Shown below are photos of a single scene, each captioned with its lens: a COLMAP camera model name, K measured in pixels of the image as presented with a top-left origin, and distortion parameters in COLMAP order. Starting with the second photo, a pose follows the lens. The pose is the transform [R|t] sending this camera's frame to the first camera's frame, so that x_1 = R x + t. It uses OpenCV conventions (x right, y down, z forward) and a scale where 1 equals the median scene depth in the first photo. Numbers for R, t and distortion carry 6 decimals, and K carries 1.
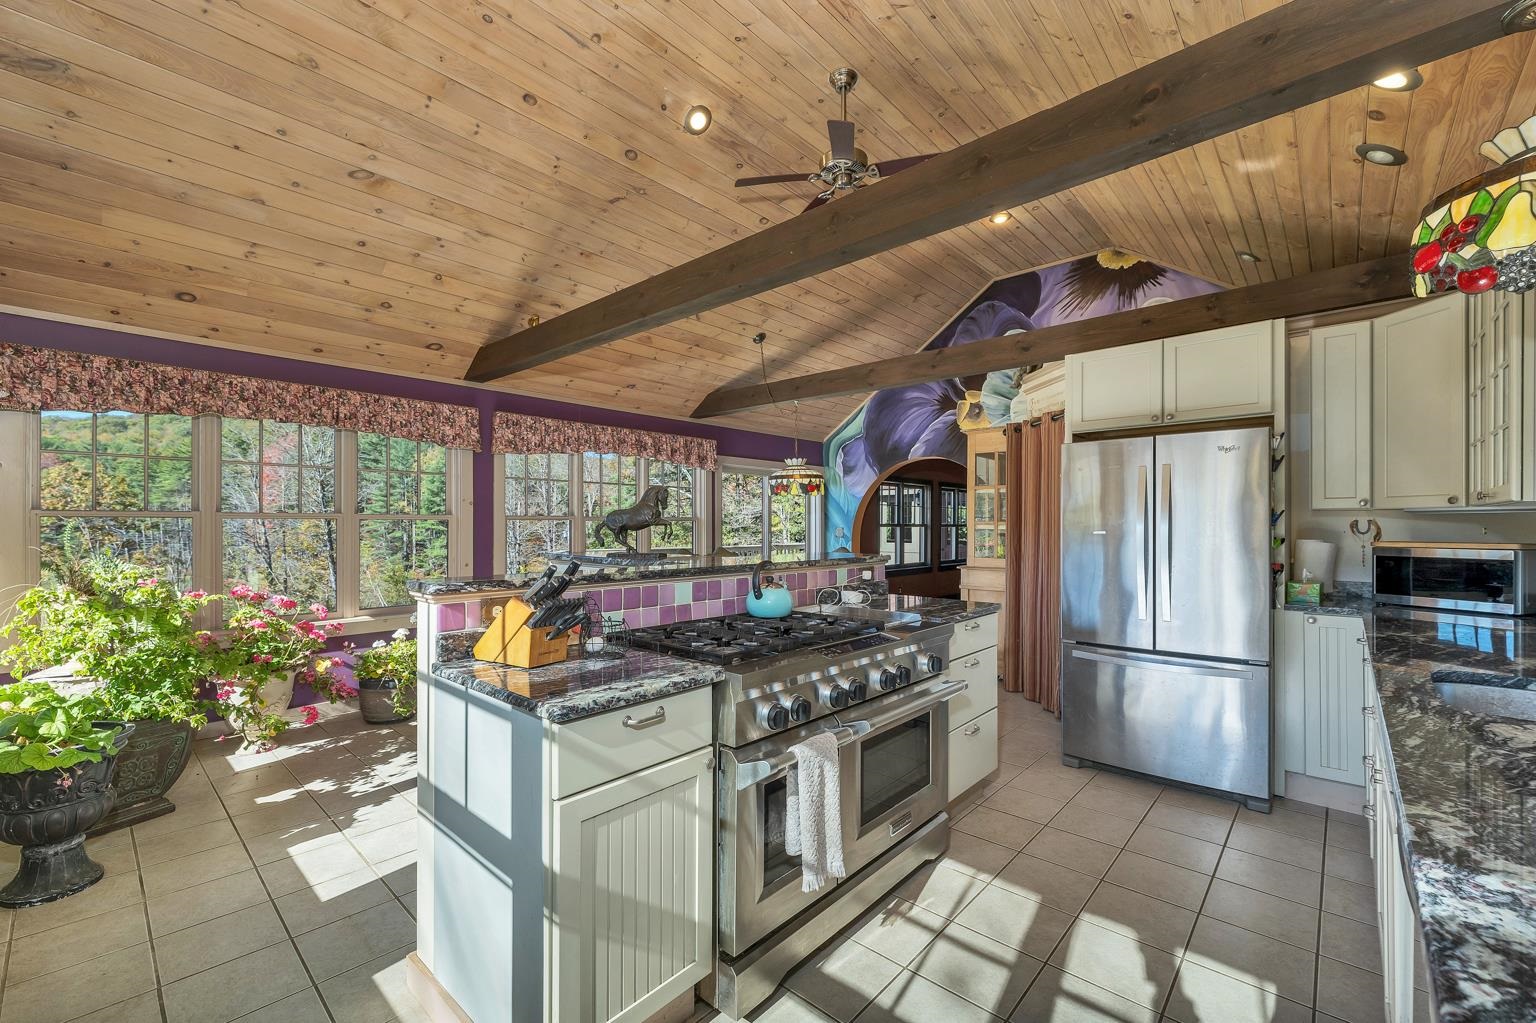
lens RADIAL K [[633.1, 0, 766.7], [0, 633.1, 526.4], [0, 0, 1]] dist [0.000684, 0.000152]
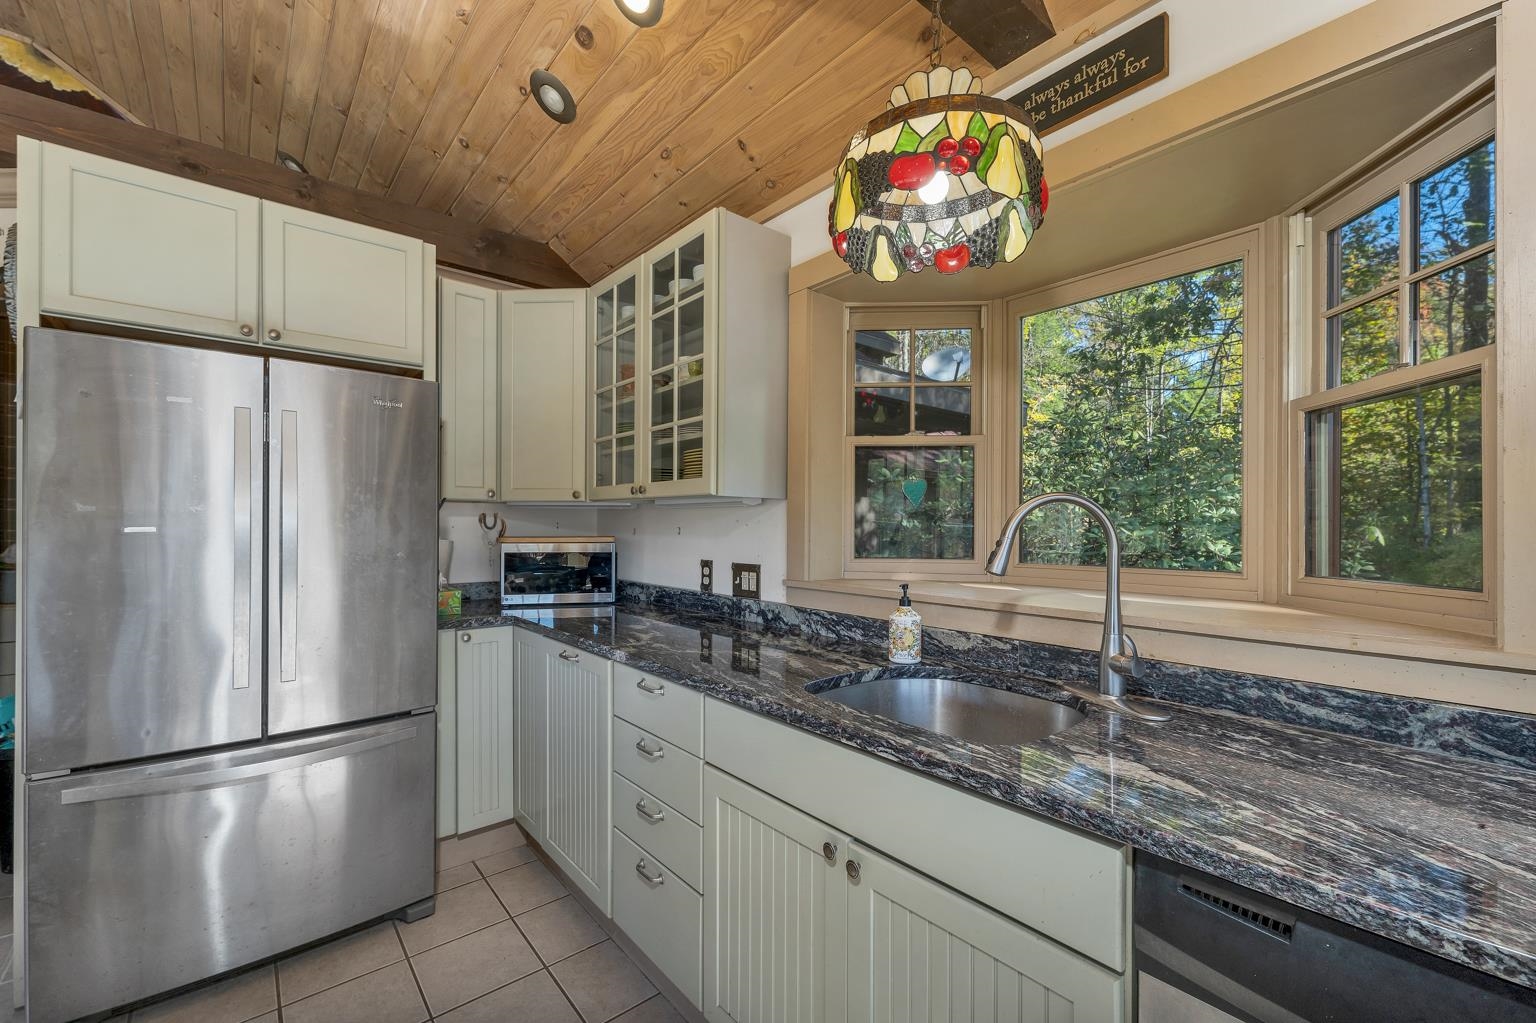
lens RADIAL K [[633.1, 0, 766.7], [0, 633.1, 526.4], [0, 0, 1]] dist [0.000684, 0.000152]
pose [[0.131318, -0.000769, 0.991340, 0.116277], [-0.003836, 0.999992, 0.001284, 0.005454], [-0.991333, -0.003972, 0.131314, 0.505098]]
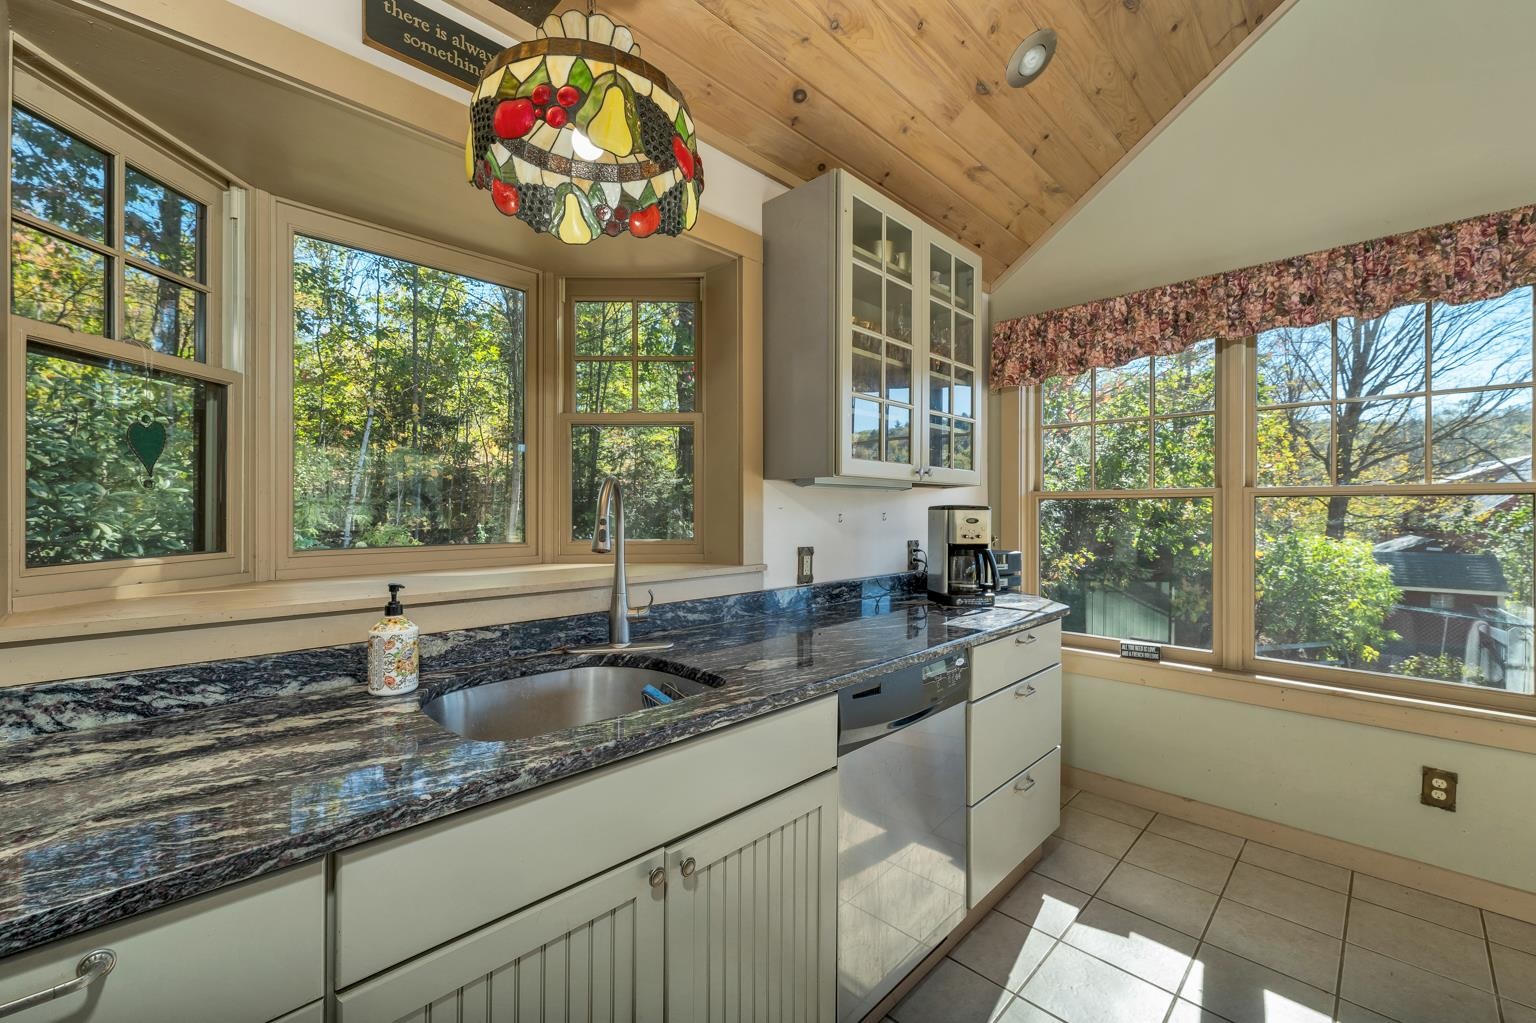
lens RADIAL K [[638.1, 0, 766.8], [0, 638.1, 506.8], [0, 0, 1]] dist [0.002071, 0.000178]
pose [[-0.999361, -0.006686, 0.035102, 0.427508], [-0.006720, 0.999977, -0.000848, 0.005687], [-0.035095, -0.001084, -0.999383, 0.849095]]
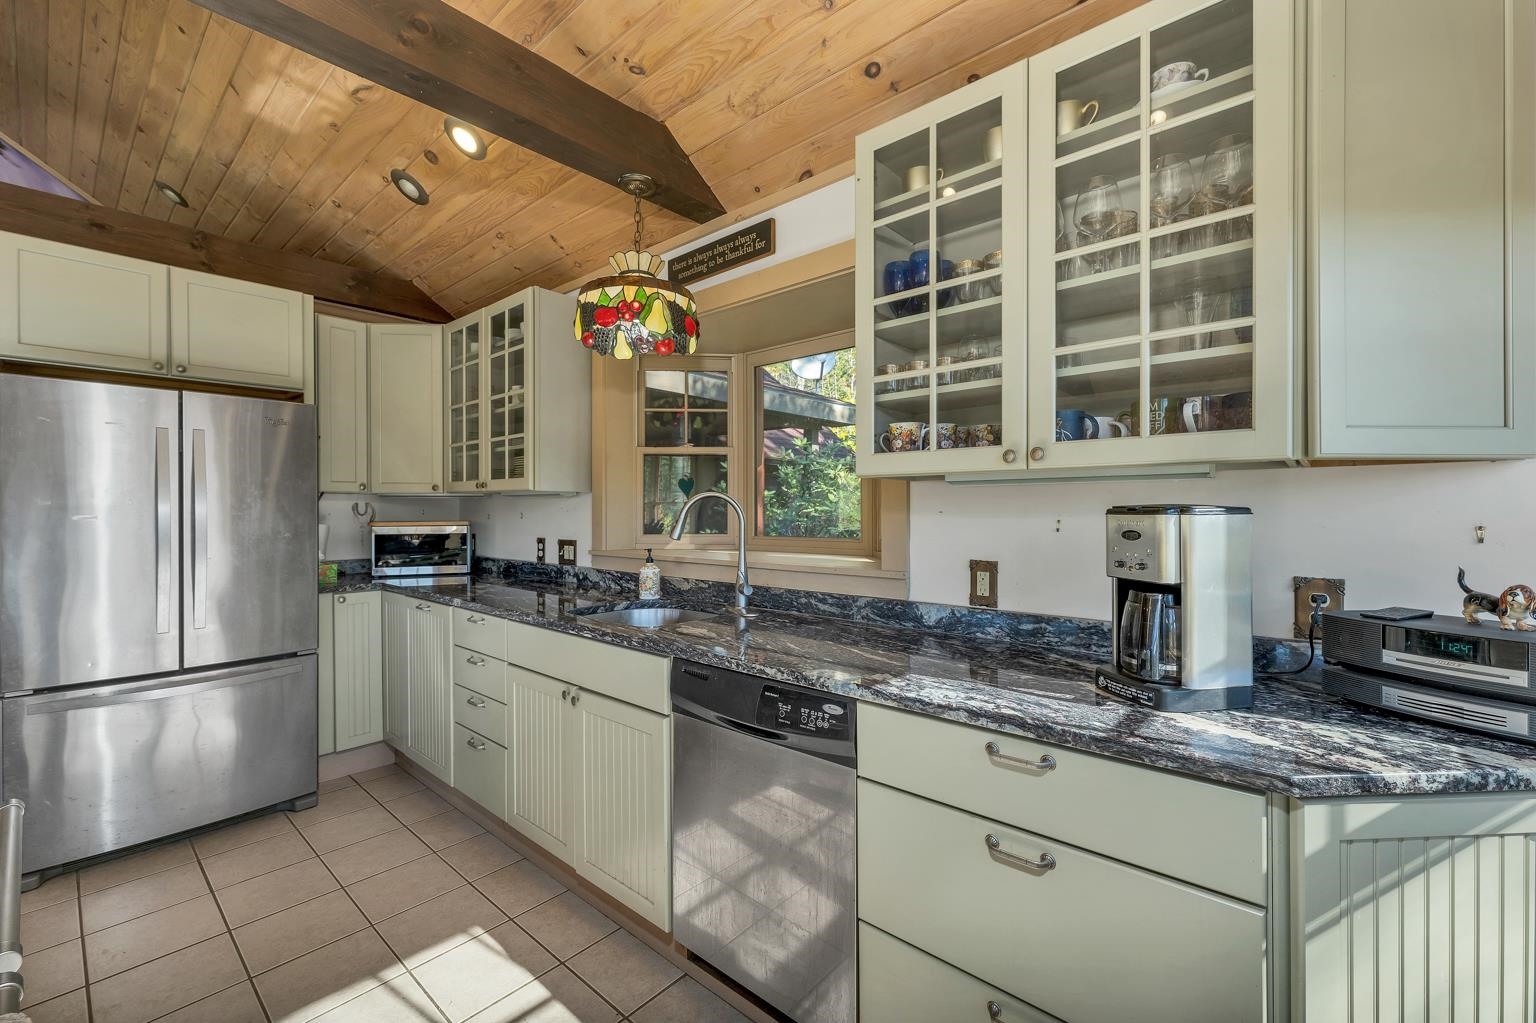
lens RADIAL K [[642.0, 0, 771.1], [0, 642.0, 512.3], [0, 0, 1]] dist [0.000098, 0.000521]
pose [[-0.015016, -0.004009, 0.999879, -0.186307], [0.002740, 0.999988, 0.004051, 0.003703], [-0.999884, 0.002801, -0.015004, 0.308704]]
